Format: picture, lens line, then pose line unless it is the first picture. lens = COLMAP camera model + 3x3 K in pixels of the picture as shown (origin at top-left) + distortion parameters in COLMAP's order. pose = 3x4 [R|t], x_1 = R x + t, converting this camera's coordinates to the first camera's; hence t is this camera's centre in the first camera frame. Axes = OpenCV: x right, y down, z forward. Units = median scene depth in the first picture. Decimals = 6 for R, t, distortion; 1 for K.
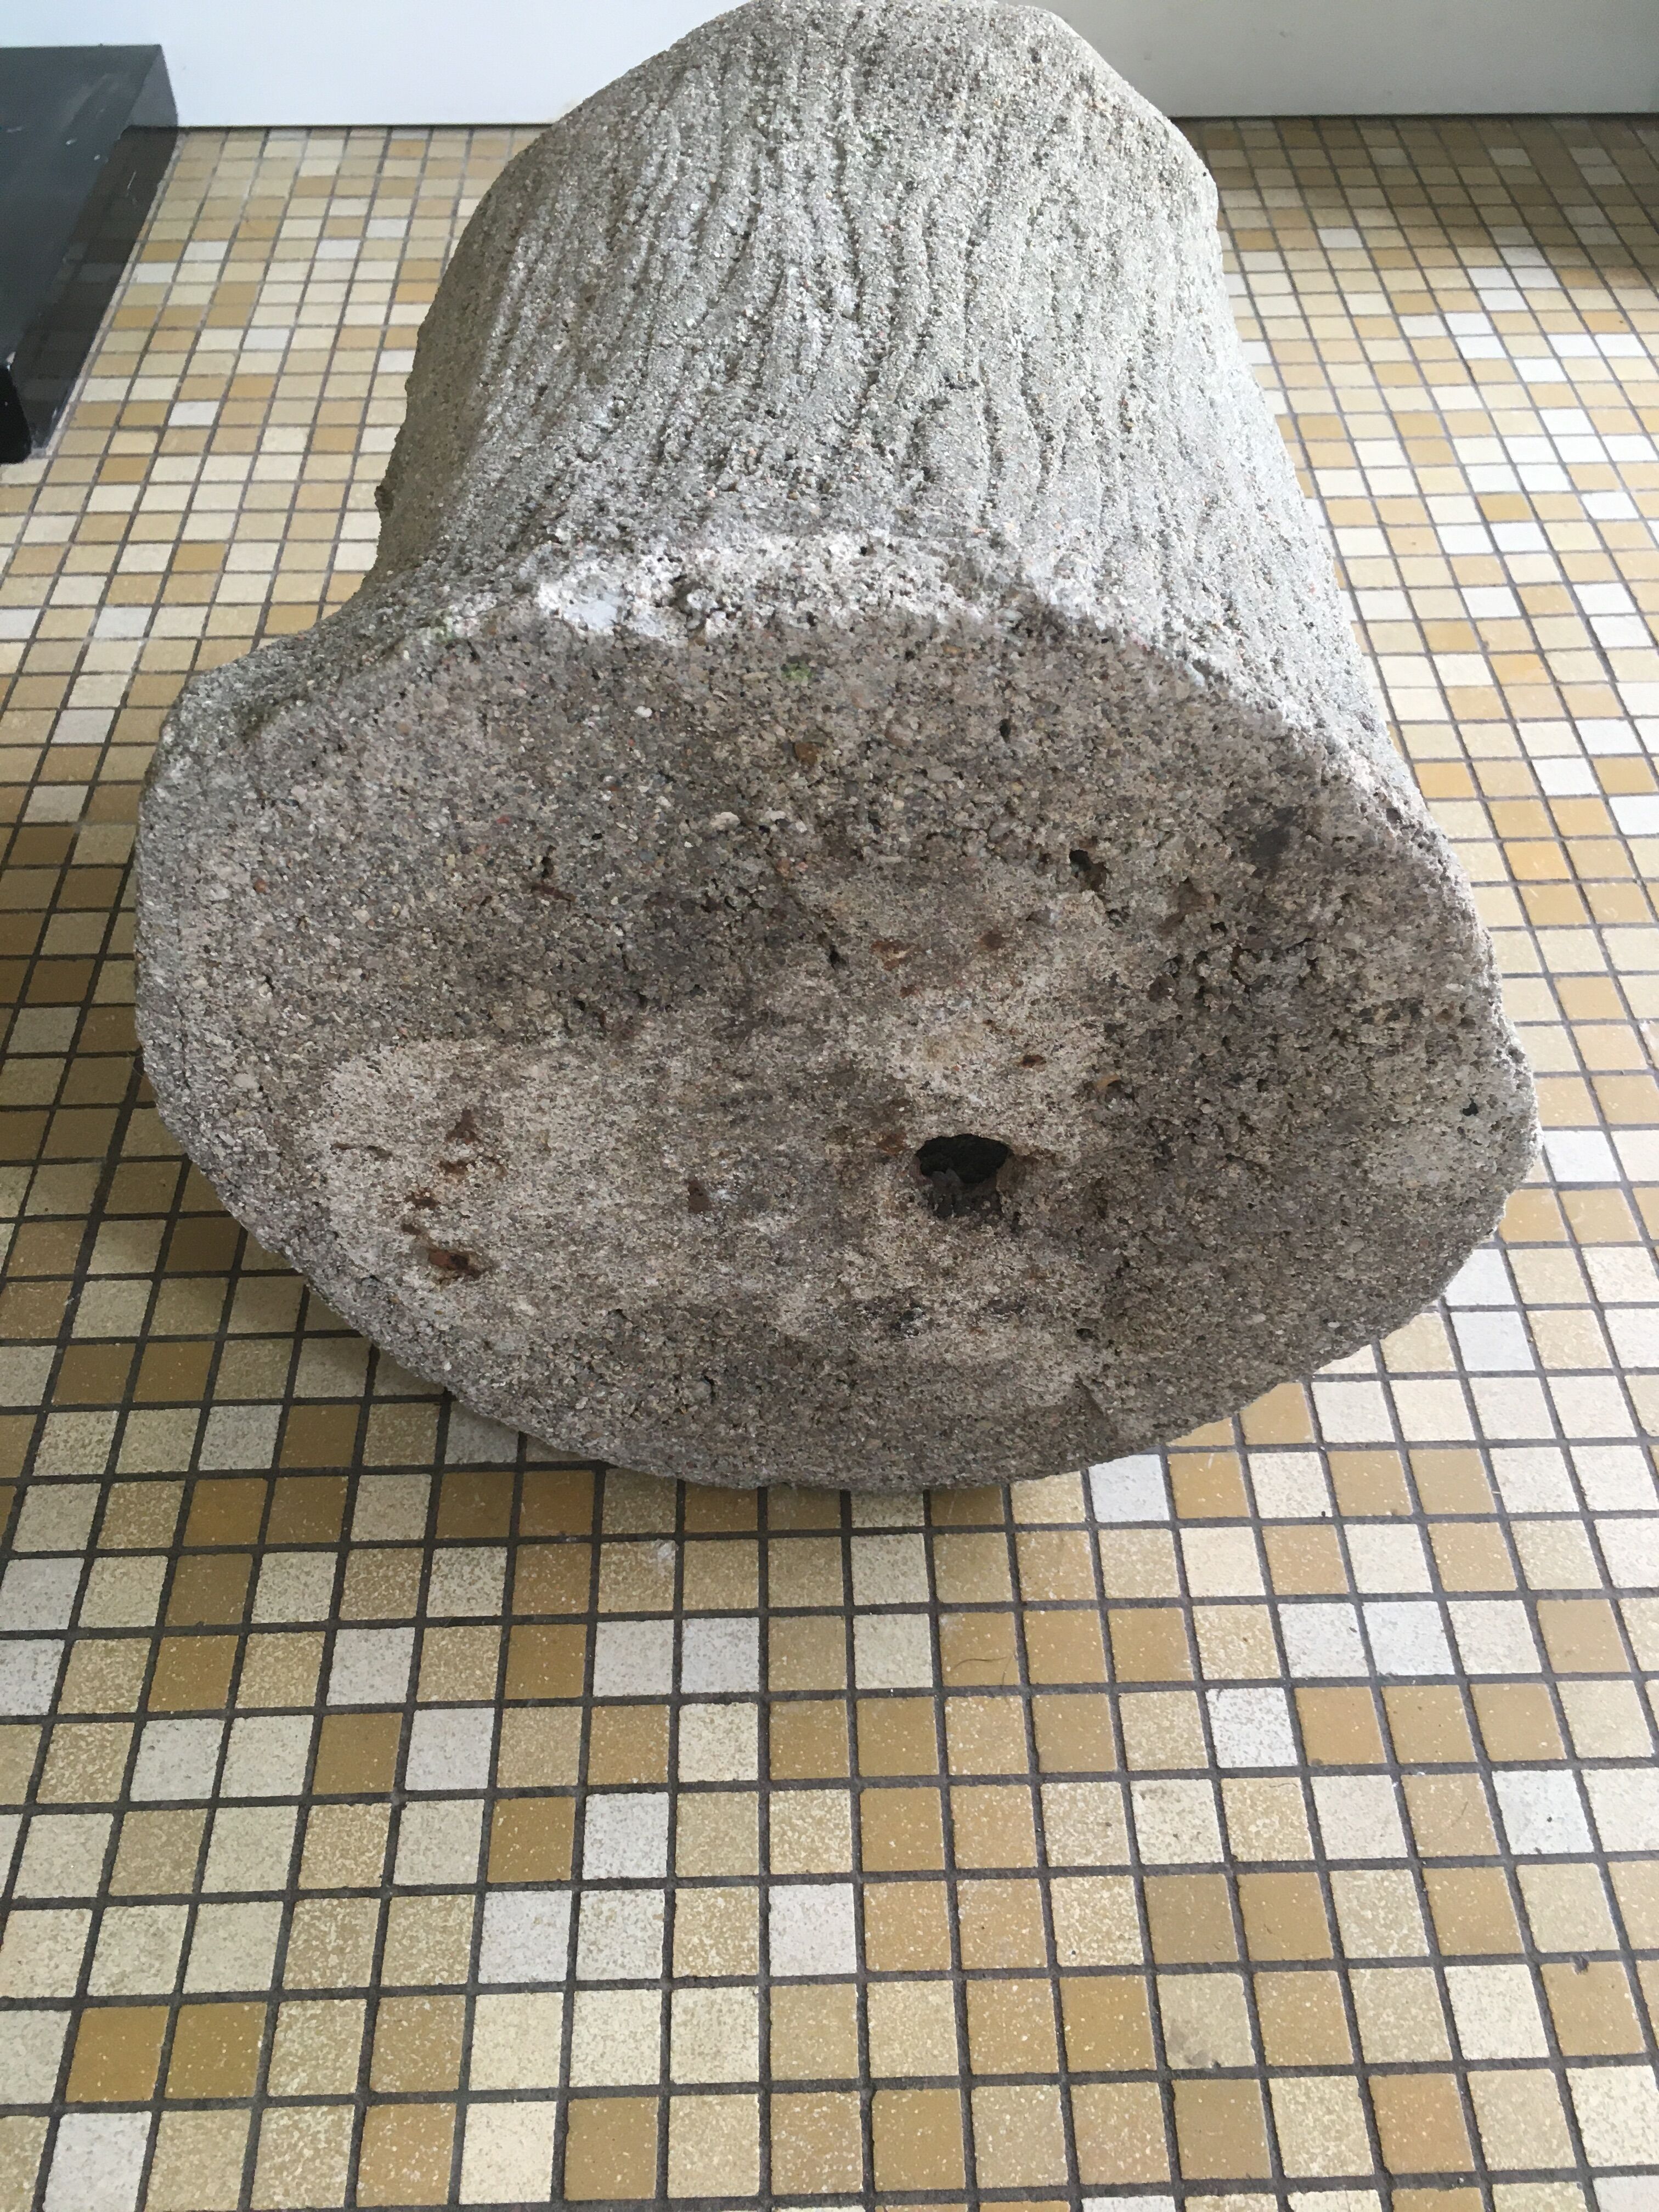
lens RADIAL K [[1885.1, 0, 834.4], [0, 1885.1, 1099.1], [0, 0, 1]] dist [0.076605, -0.114806]
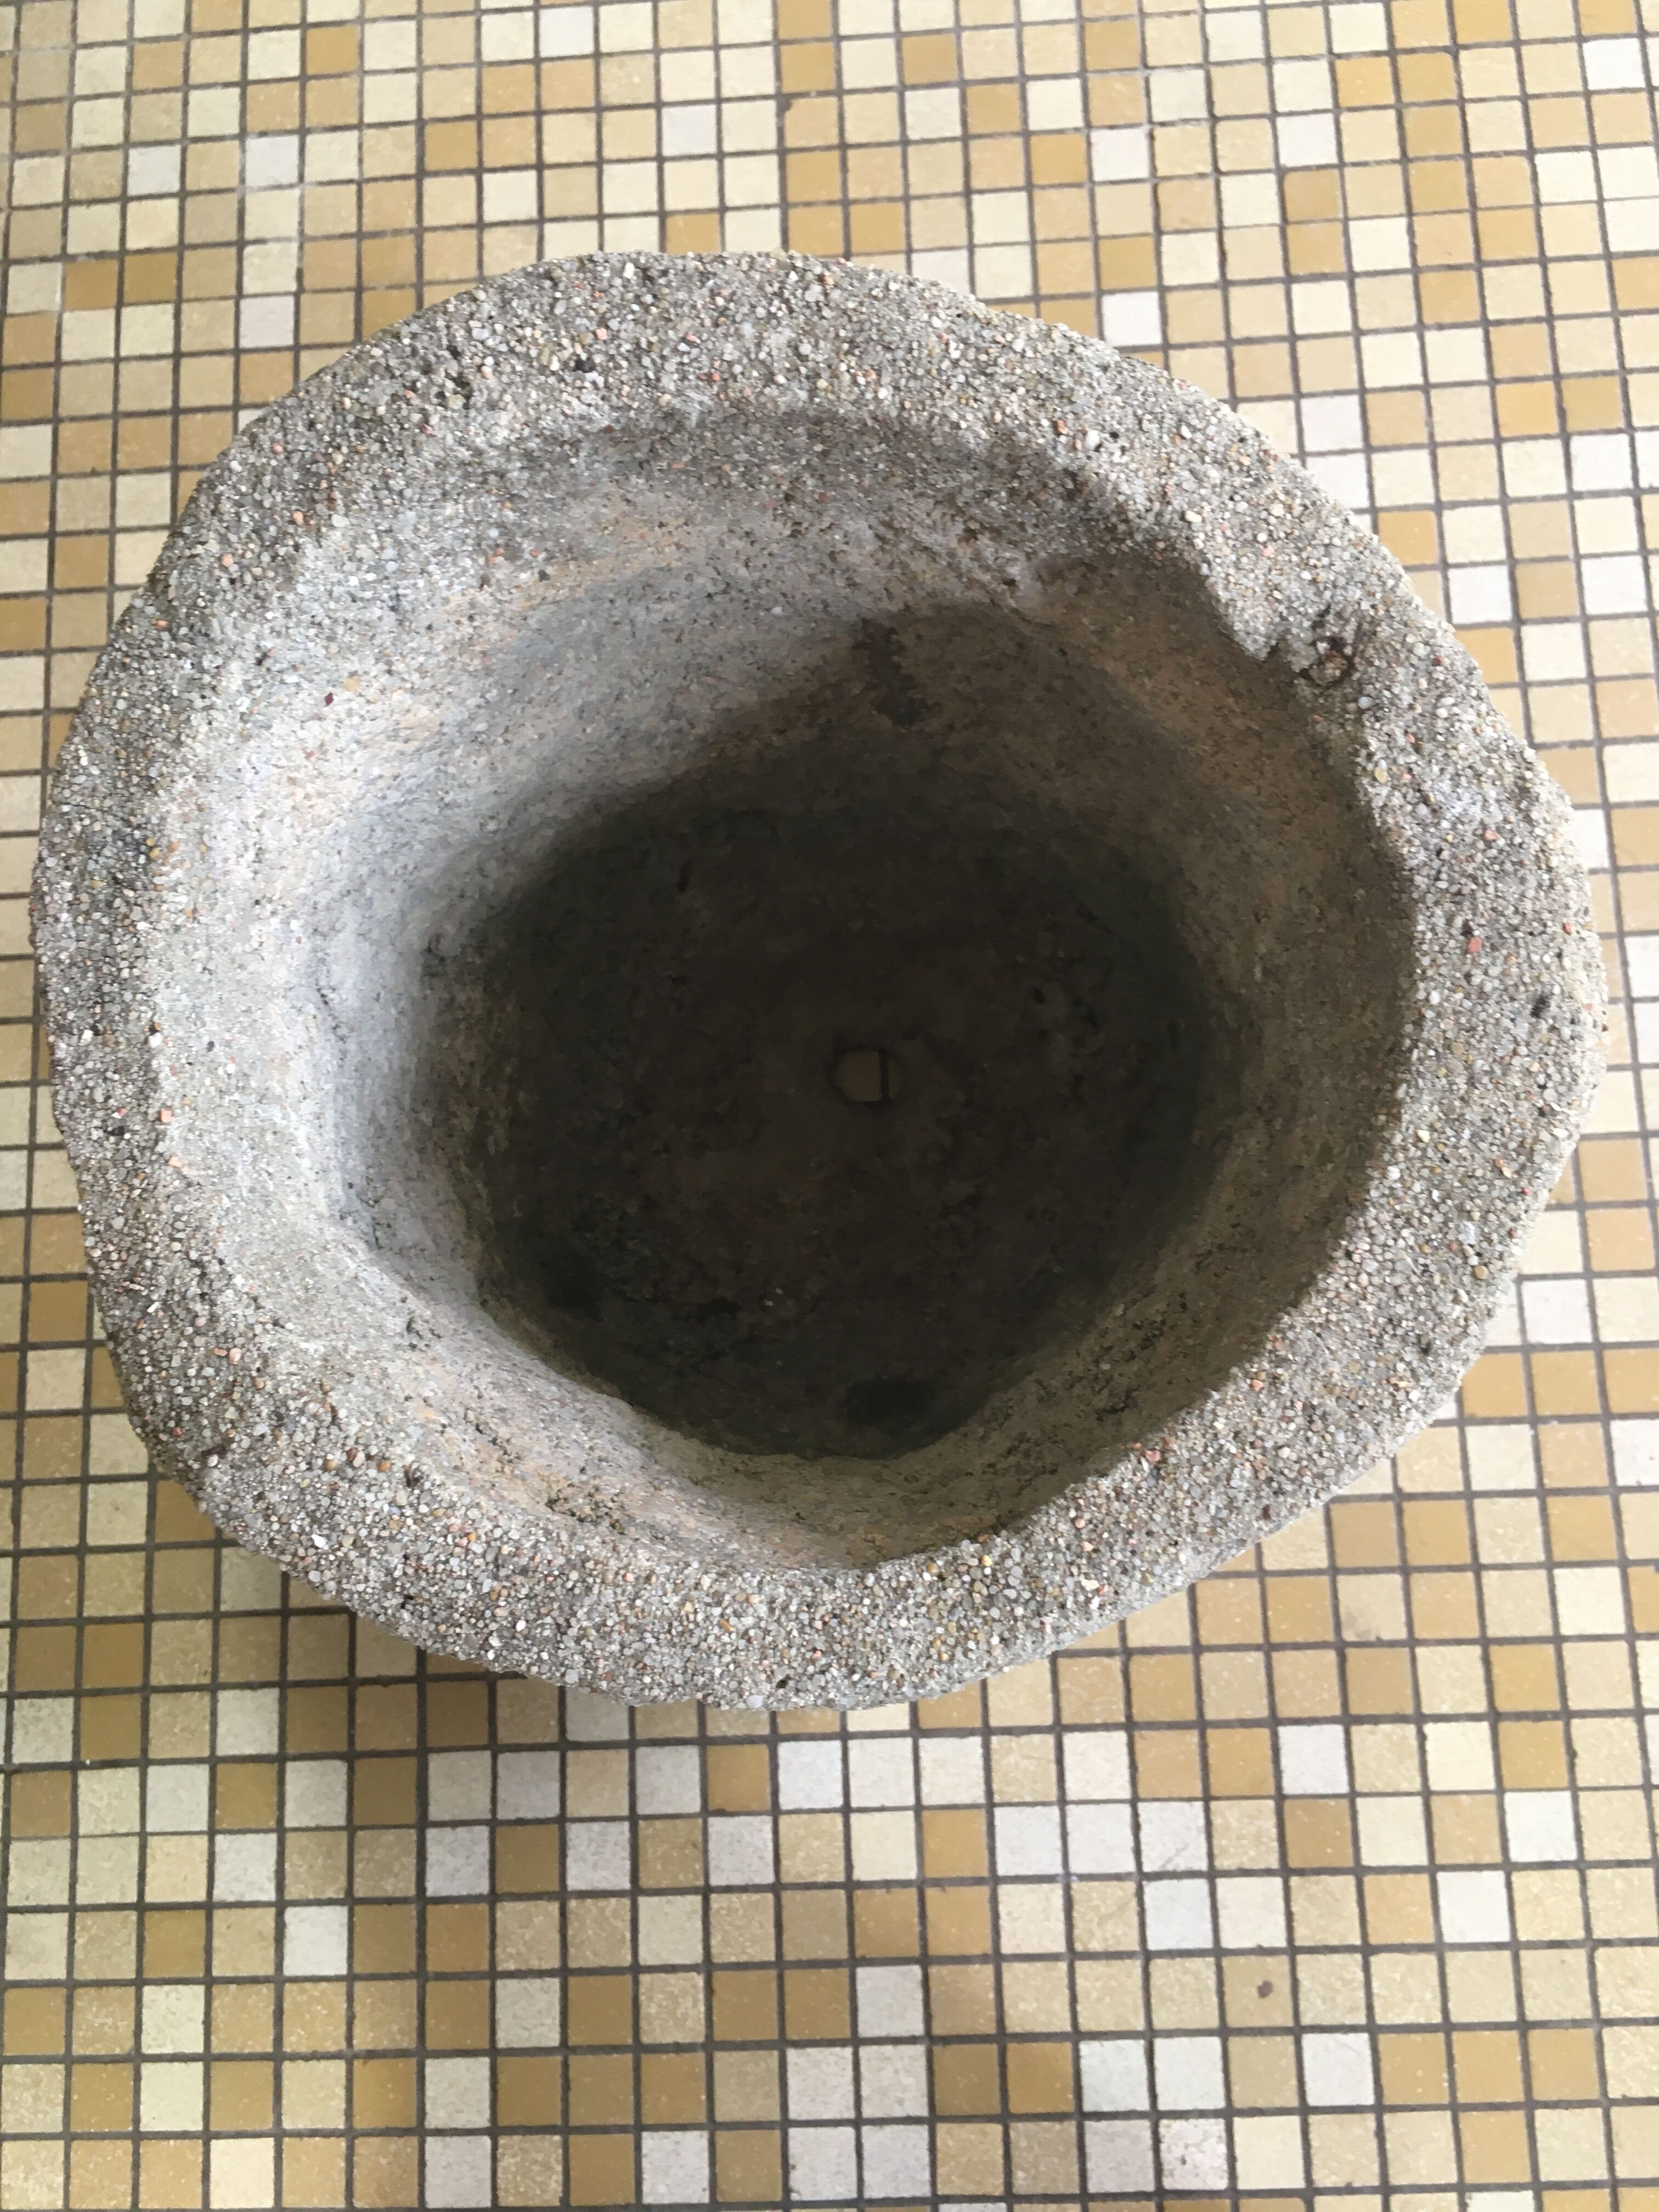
lens RADIAL K [[1885.1, 0, 838.0], [0, 1885.1, 1094.9], [0, 0, 1]] dist [0.076605, -0.114806]
pose [[0.998247, -0.021748, -0.055037, -0.097546], [0.046175, 0.867920, 0.494553, -0.490735], [0.037012, -0.496228, 0.867403, -0.020285]]
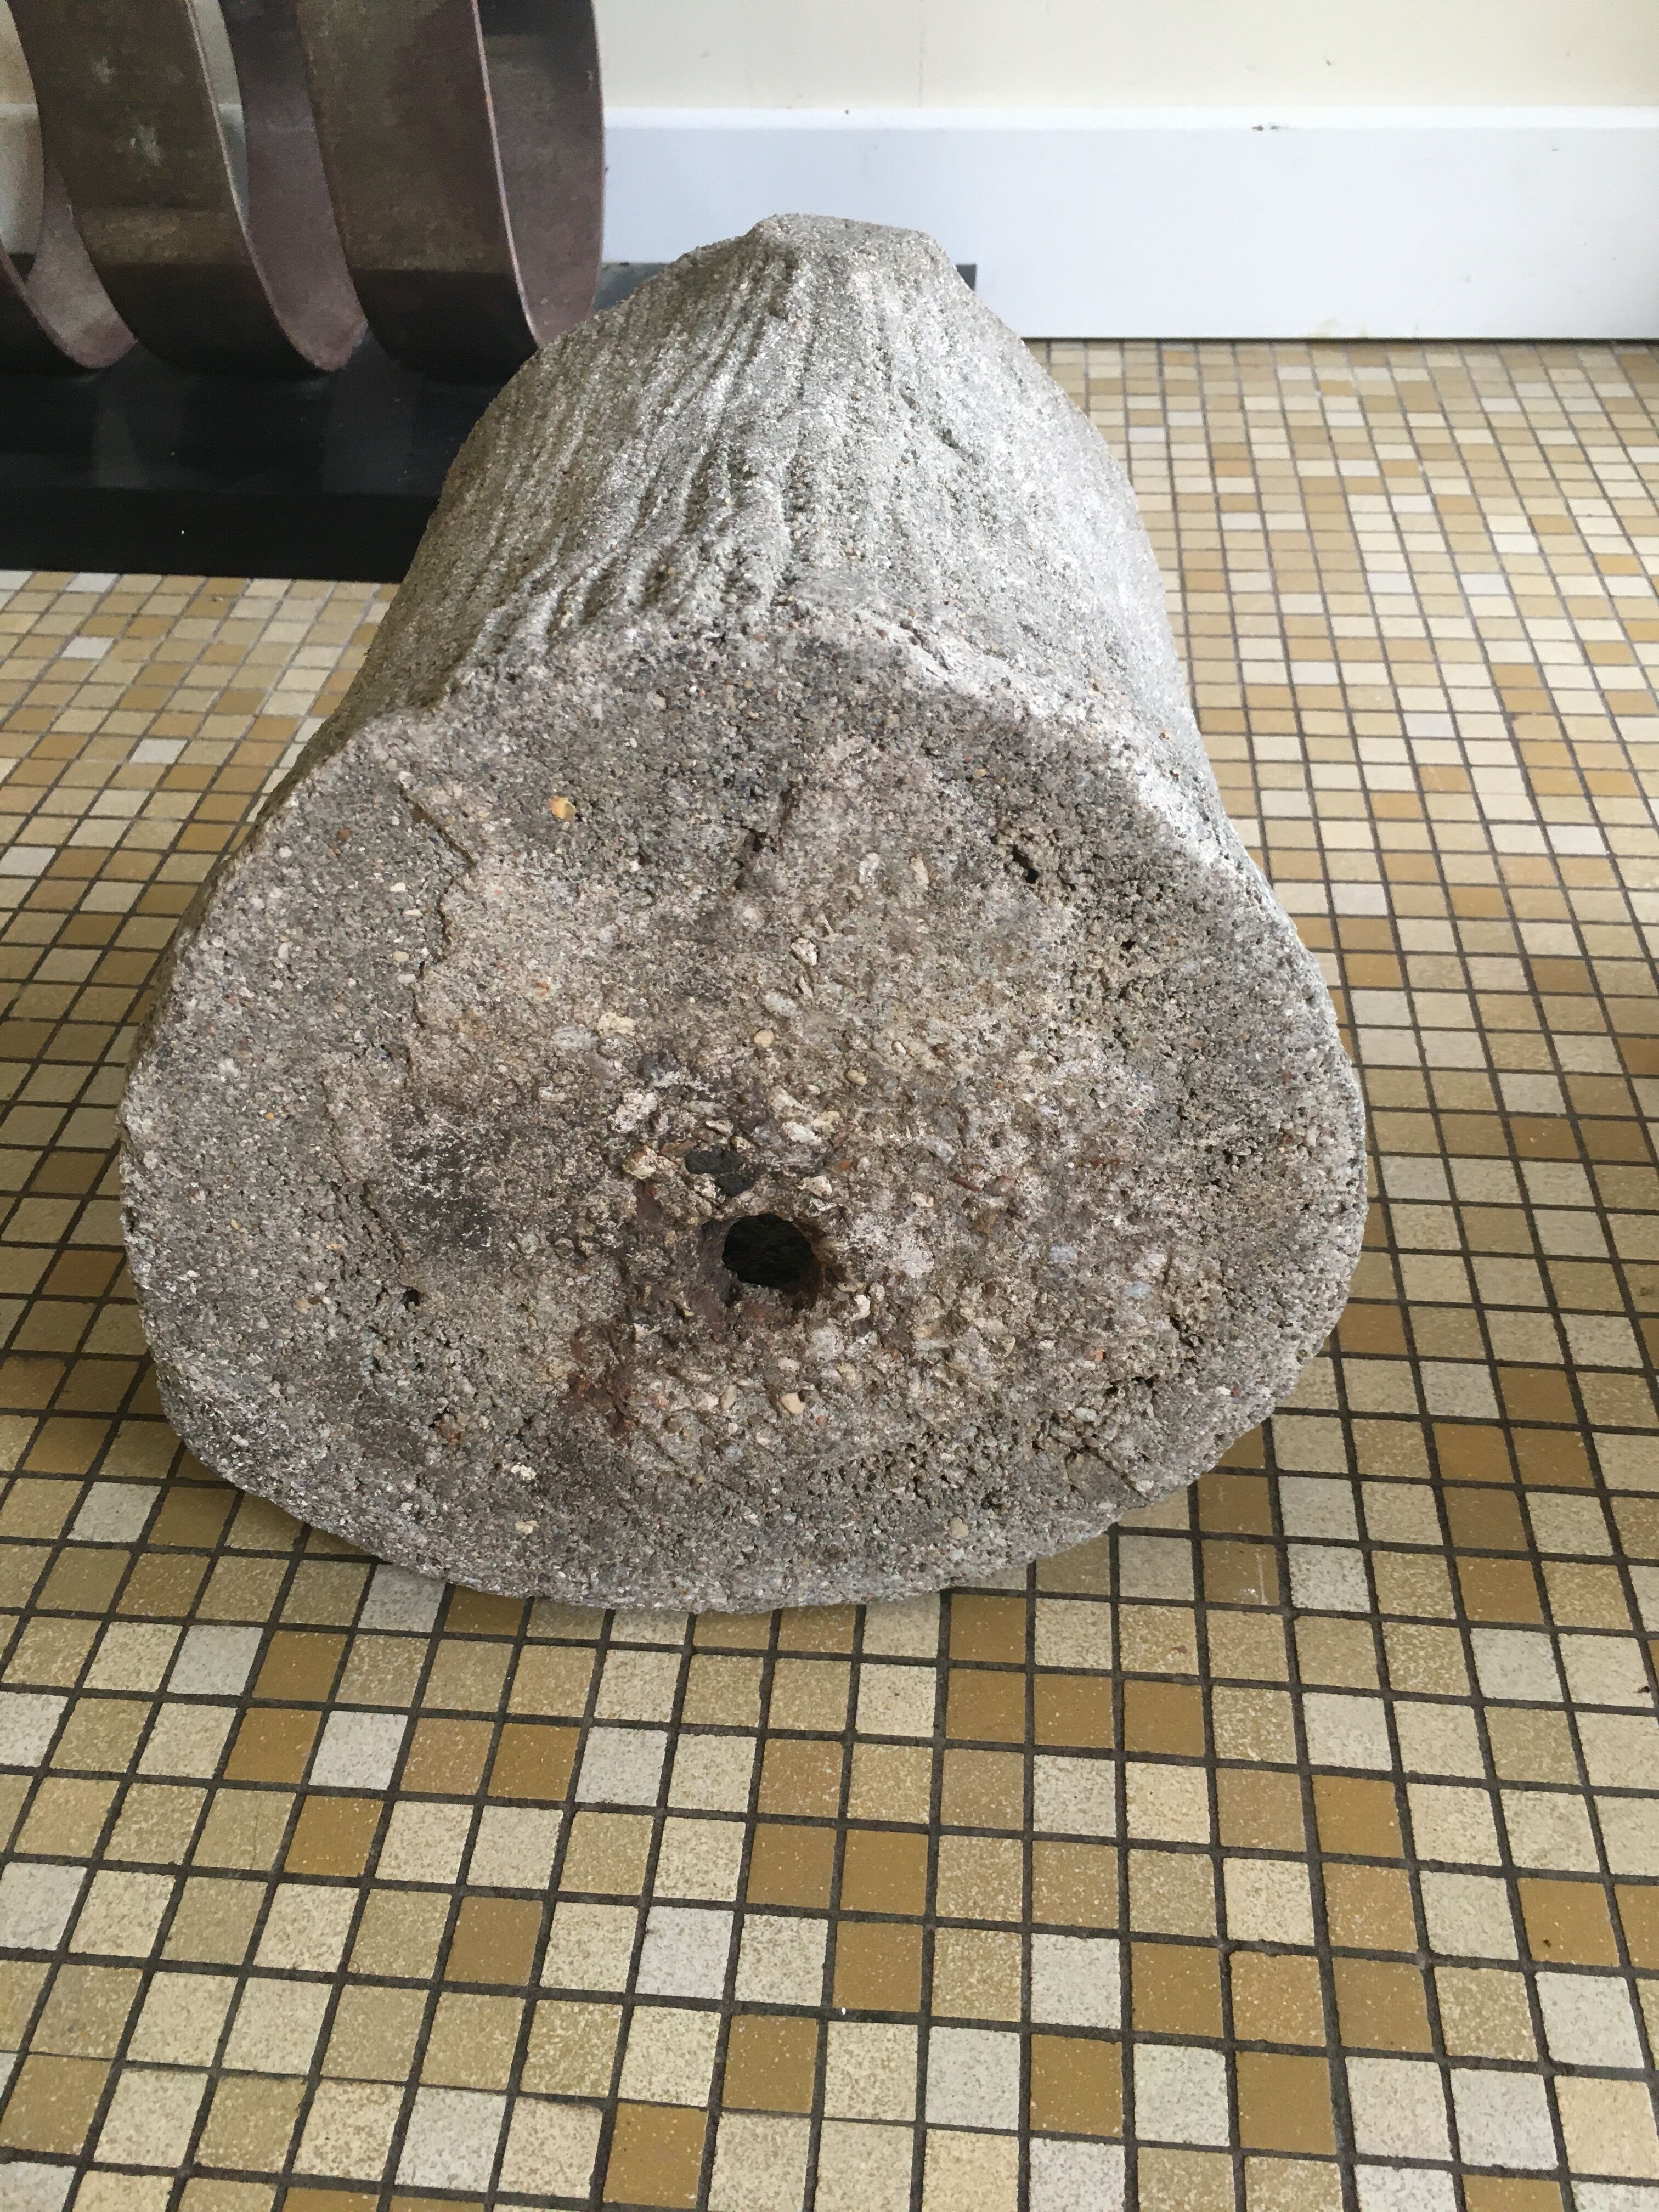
lens RADIAL K [[1885.1, 0, 842.5], [0, 1885.1, 1103.9], [0, 0, 1]] dist [0.076605, -0.114806]
pose [[0.992899, 0.055220, -0.105364, -0.611938], [-0.069714, 0.987800, -0.139249, 0.214260], [0.096389, 0.145606, 0.984636, -0.096367]]
